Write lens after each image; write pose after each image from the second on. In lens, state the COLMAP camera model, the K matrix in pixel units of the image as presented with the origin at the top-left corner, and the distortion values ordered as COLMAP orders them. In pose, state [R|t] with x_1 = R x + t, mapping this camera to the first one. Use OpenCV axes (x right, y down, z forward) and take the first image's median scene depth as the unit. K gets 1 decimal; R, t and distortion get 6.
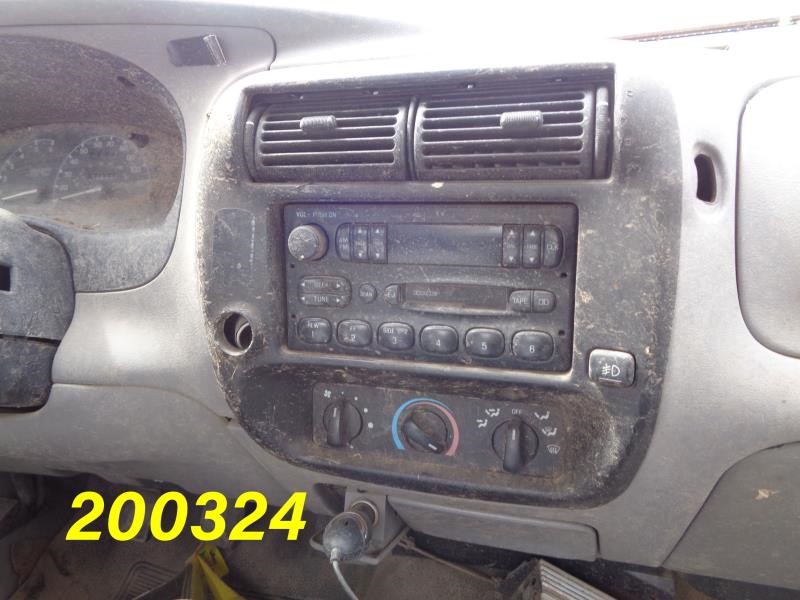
lens RADIAL K [[601.4, 0, 400.3], [0, 601.4, 297.8], [0, 0, 1]] dist [0.003547, -0.009157]
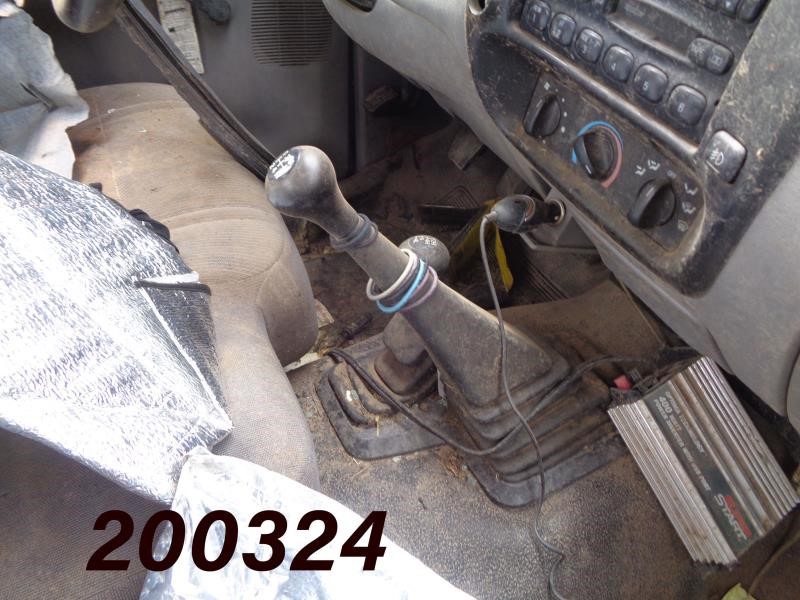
lens RADIAL K [[601.4, 0, 401.4], [0, 601.4, 300.9], [0, 0, 1]] dist [0.003547, -0.009157]
pose [[0.676542, 0.564451, -0.472954, 0.478766], [-0.271760, 0.788286, 0.552043, -0.067632], [0.684425, -0.244951, 0.686704, -0.012001]]
